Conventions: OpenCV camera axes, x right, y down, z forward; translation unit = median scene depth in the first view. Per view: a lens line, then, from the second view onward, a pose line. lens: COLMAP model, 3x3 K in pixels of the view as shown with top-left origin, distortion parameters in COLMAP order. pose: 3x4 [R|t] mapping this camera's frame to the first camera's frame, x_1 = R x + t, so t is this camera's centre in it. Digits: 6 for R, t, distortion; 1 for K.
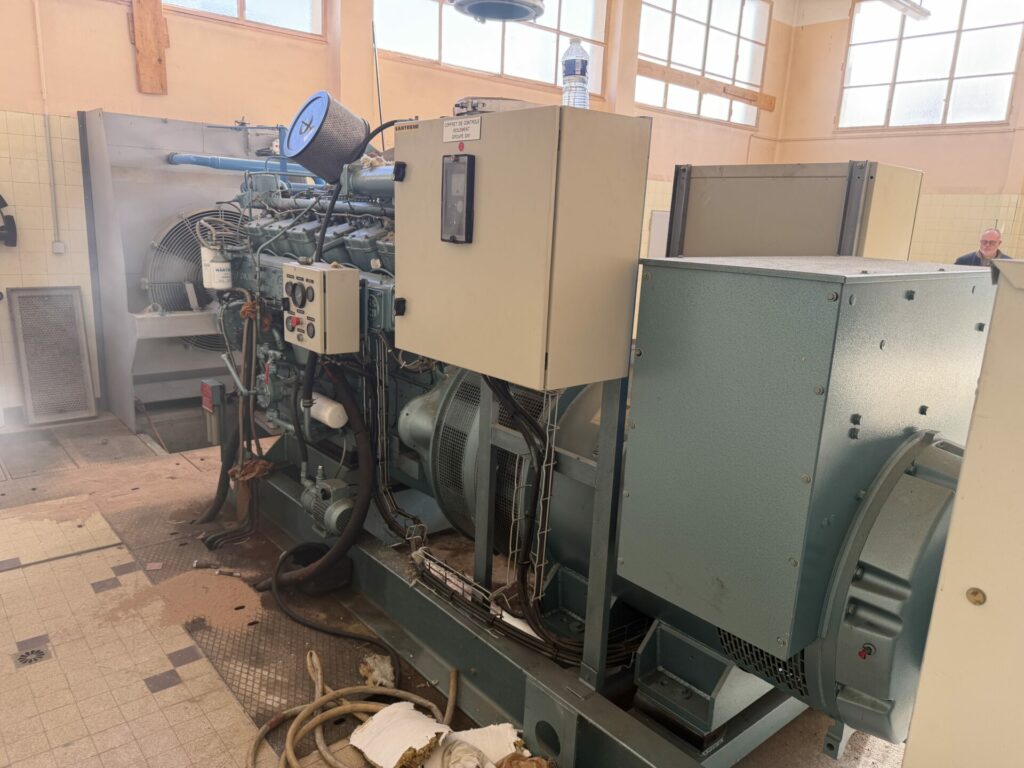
lens RADIAL K [[727.5, 0, 508.5], [0, 727.5, 384.0], [0, 0, 1]] dist [-0.005397, -0.001376]
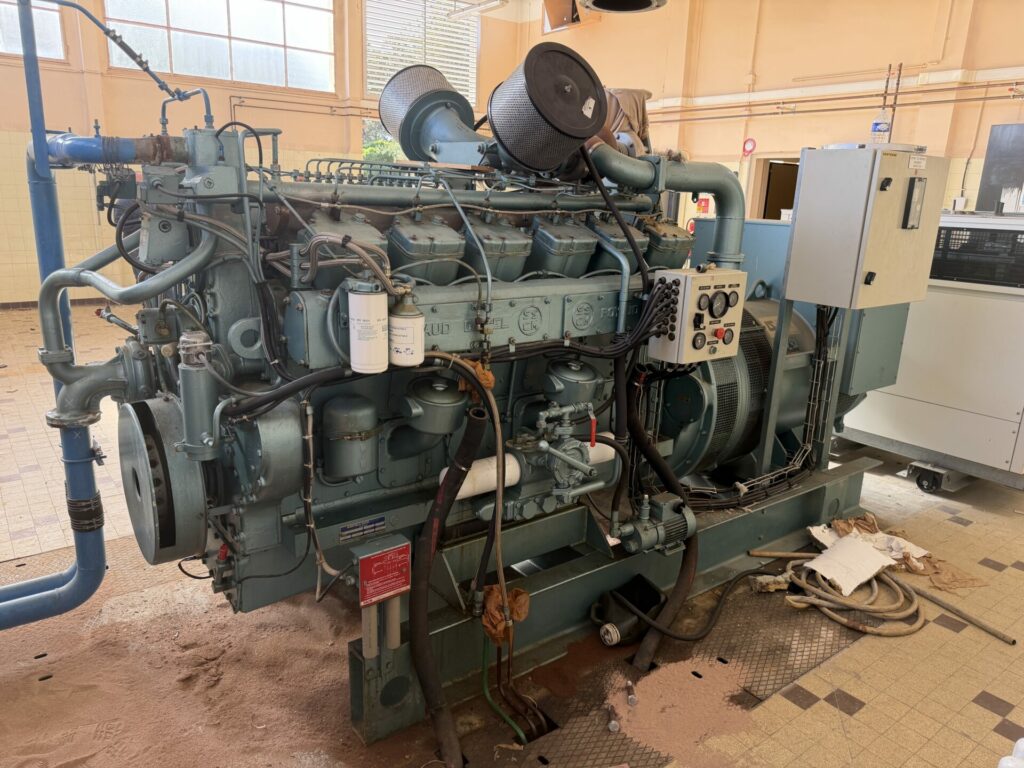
lens RADIAL K [[727.5, 0, 507.3], [0, 727.5, 385.0], [0, 0, 1]] dist [-0.005397, -0.001376]
pose [[0.072541, -0.304872, 0.949627, -1.229600], [0.201205, 0.937032, 0.285459, -0.347364], [-0.976859, 0.170362, 0.129315, 1.163429]]
